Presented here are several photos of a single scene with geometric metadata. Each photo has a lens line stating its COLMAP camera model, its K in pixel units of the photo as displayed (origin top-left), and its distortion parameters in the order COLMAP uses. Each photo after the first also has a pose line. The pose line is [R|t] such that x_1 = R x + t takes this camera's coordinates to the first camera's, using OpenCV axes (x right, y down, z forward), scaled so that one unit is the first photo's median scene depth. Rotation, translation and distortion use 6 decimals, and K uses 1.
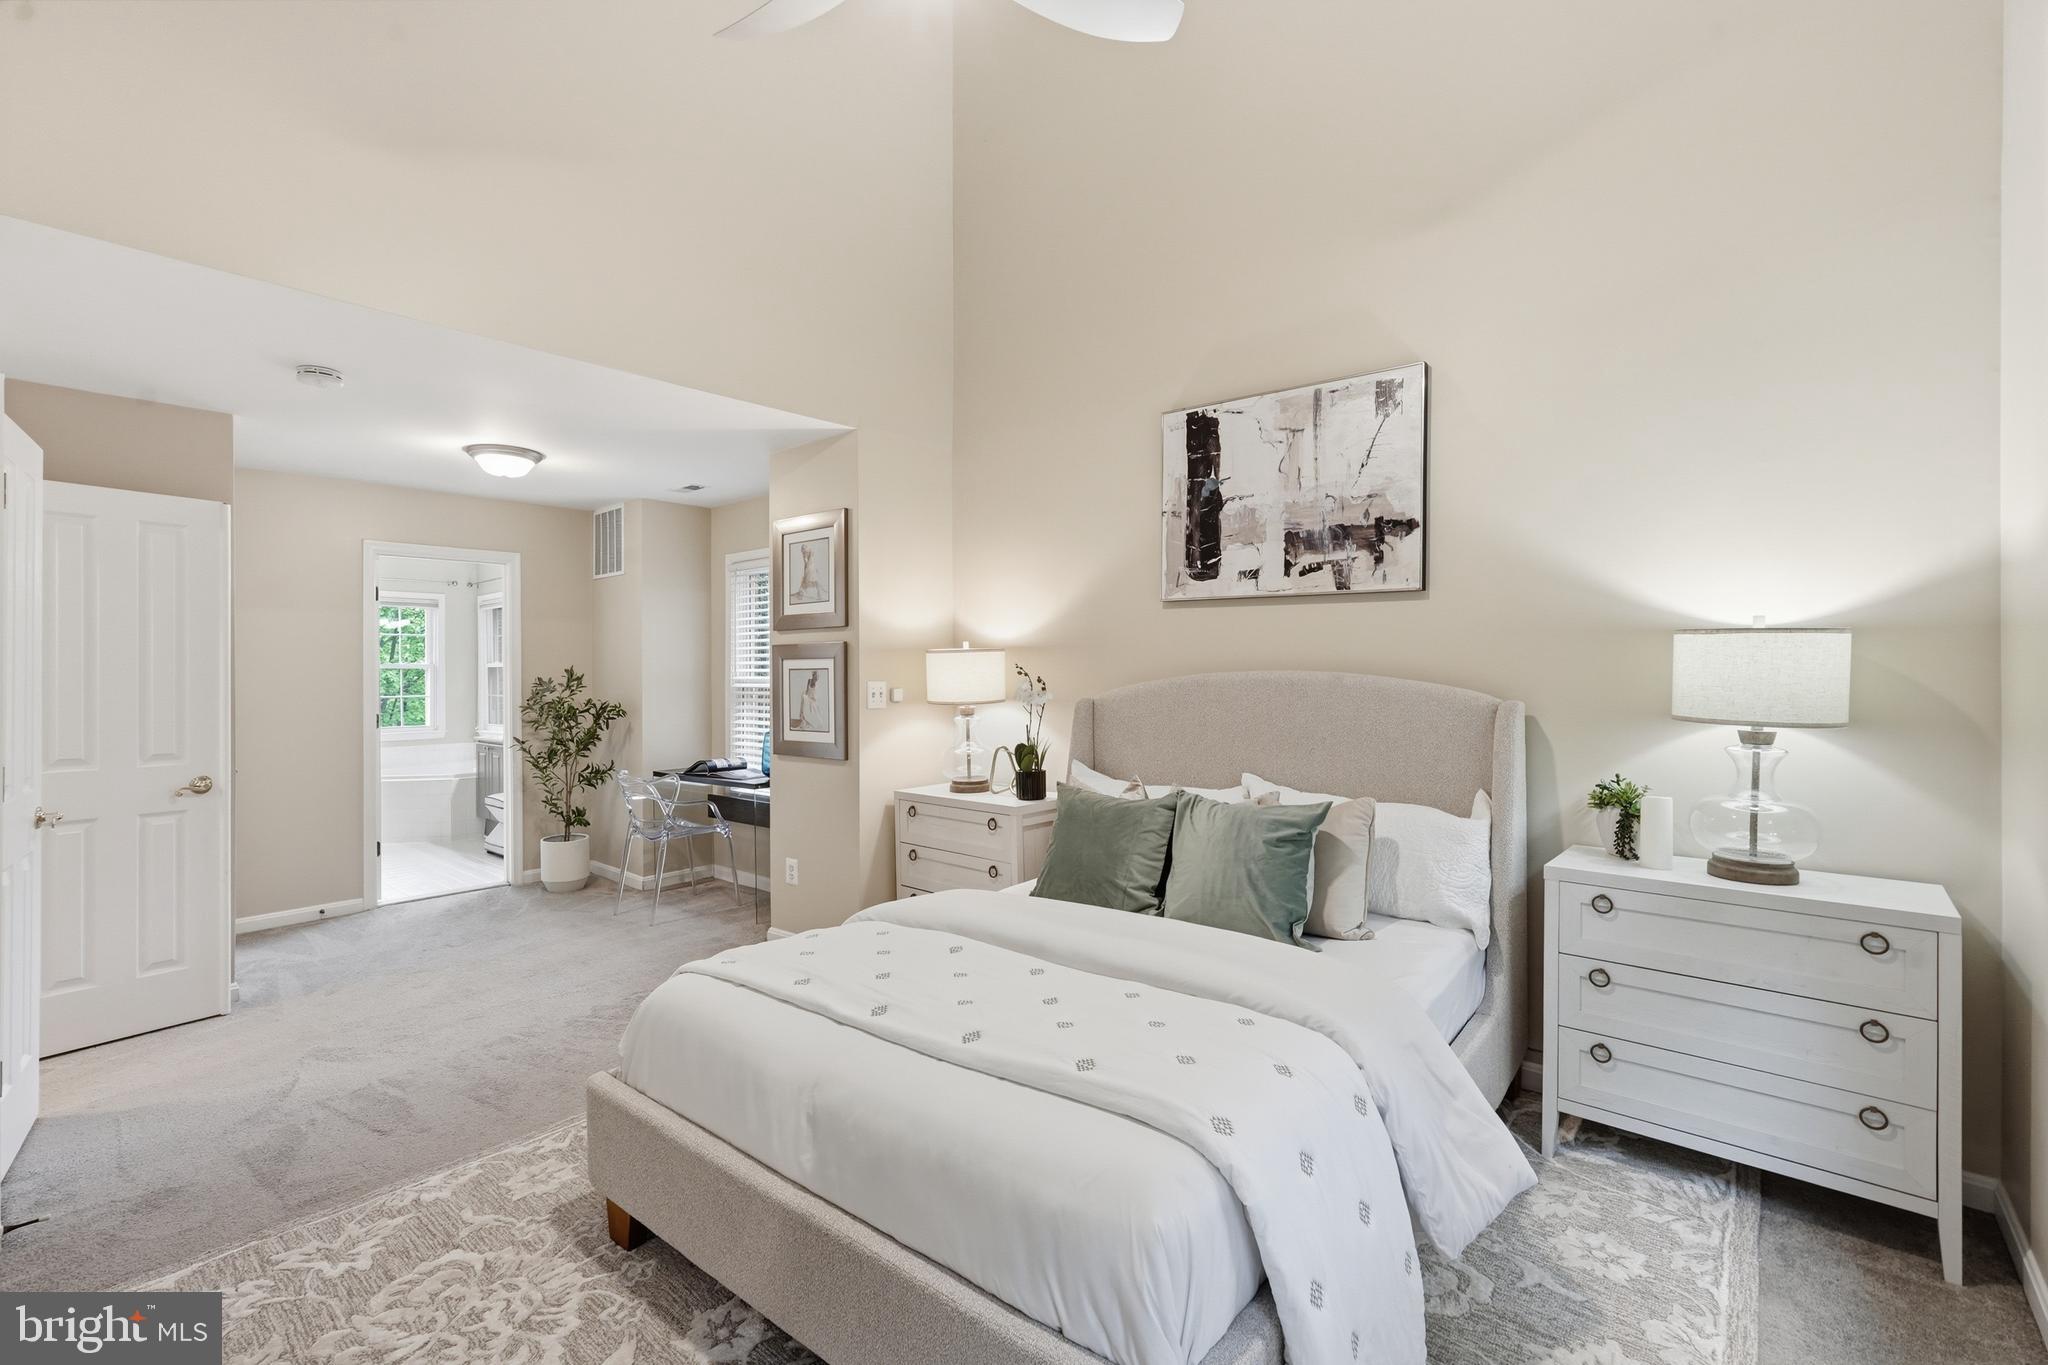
lens RADIAL K [[923.4, 0, 1034.2], [0, 923.4, 680.6], [0, 0, 1]] dist [-0.011951, 0.007032]
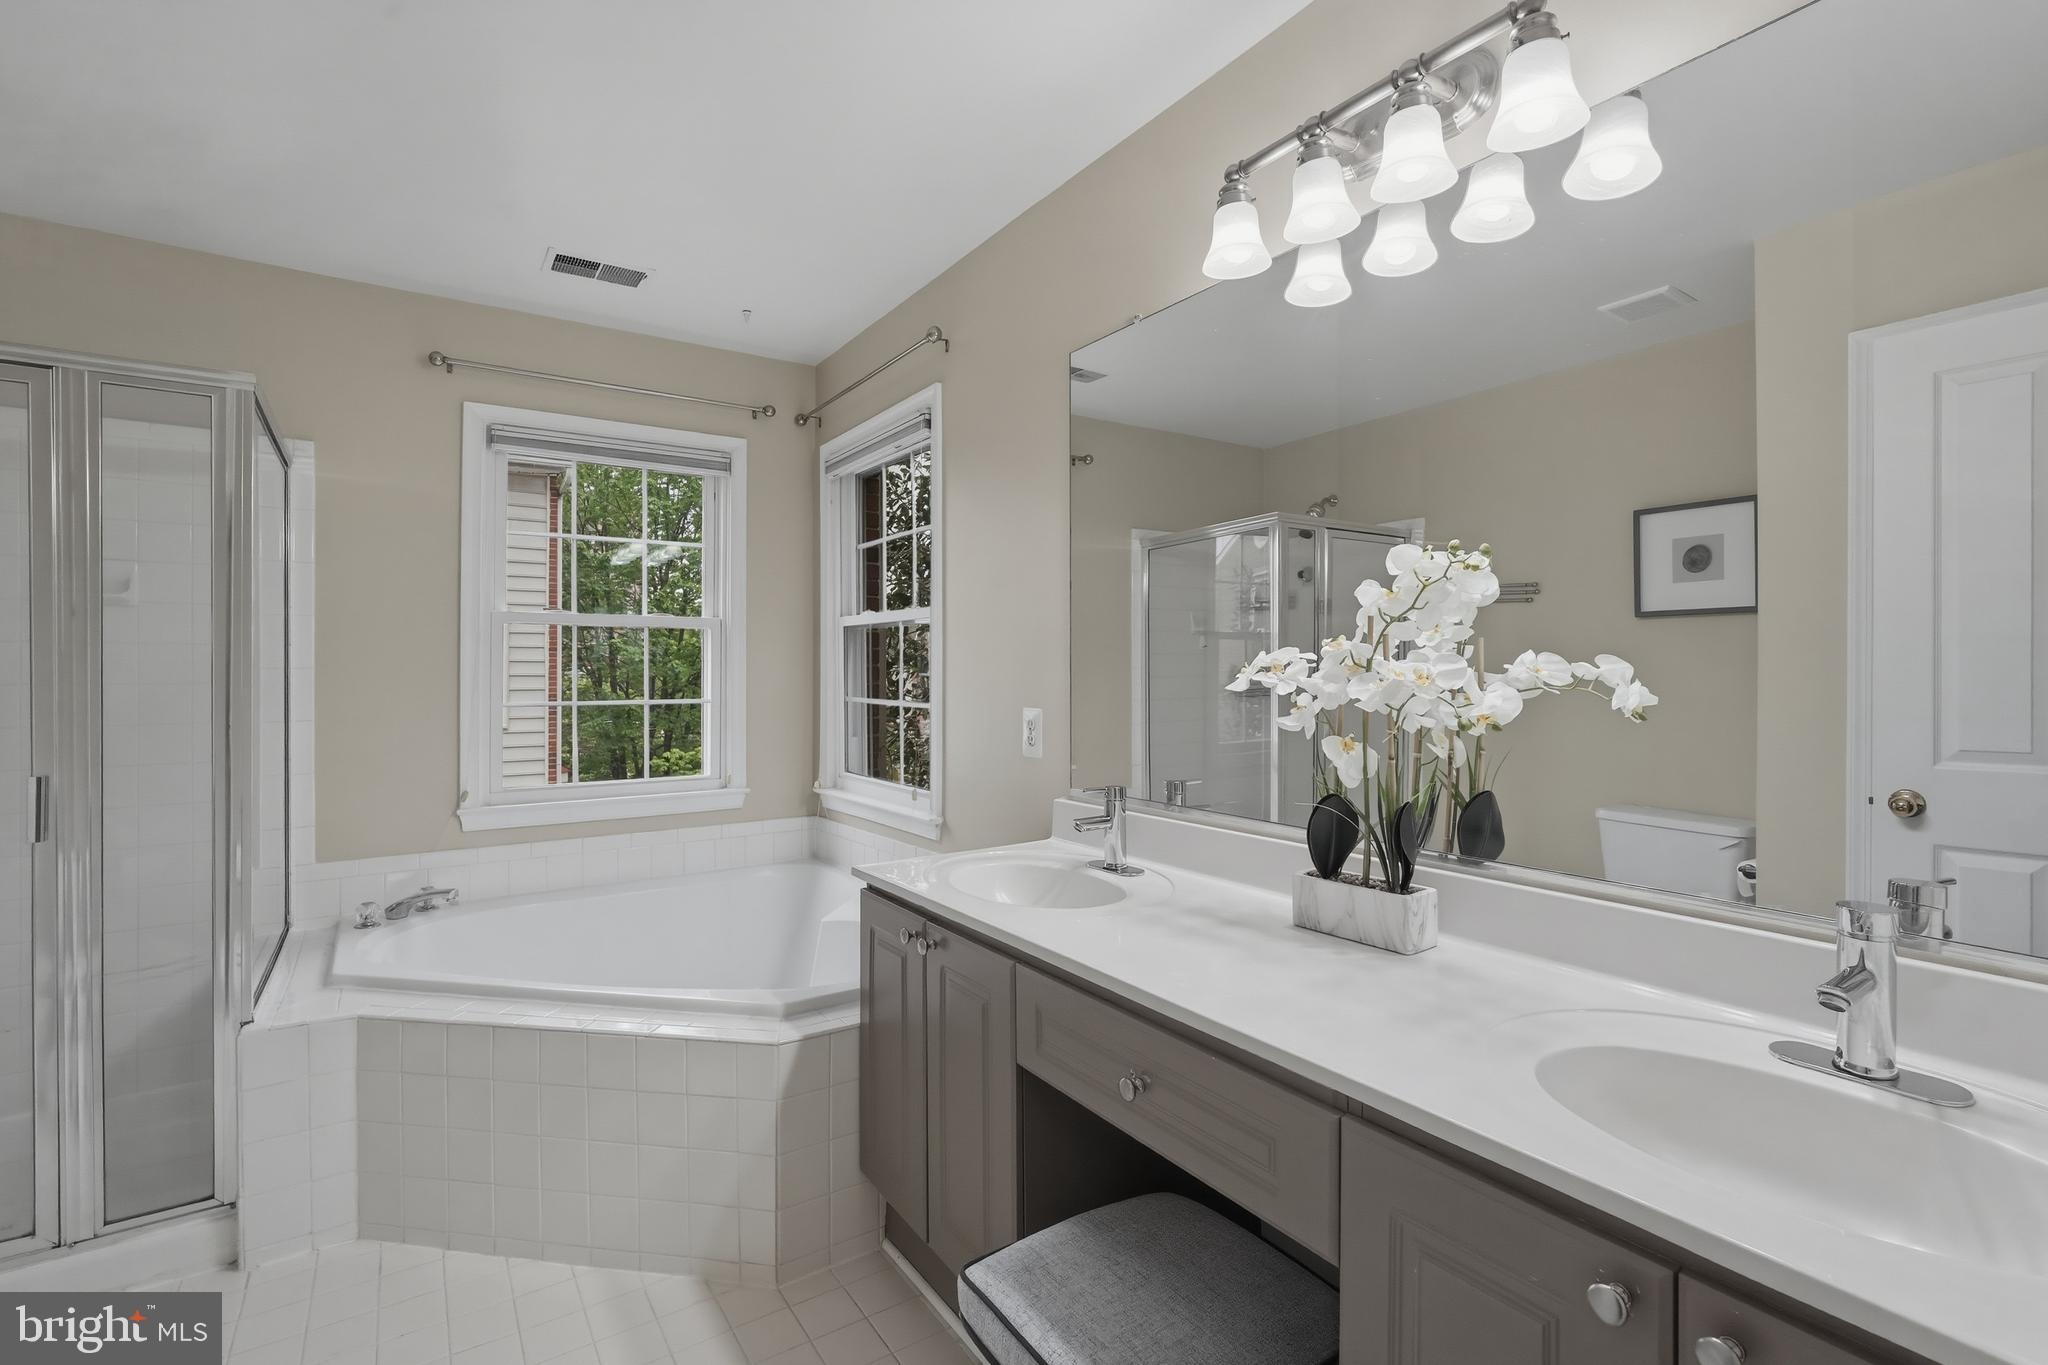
lens RADIAL K [[923.4, 0, 1013.0], [0, 923.4, 677.4], [0, 0, 1]] dist [-0.011951, 0.007032]
pose [[0.962424, 0.001685, -0.271545, -1.108869], [-0.002230, 0.999996, -0.001699, 0.016759], [0.271541, 0.002241, 0.962424, 1.707155]]
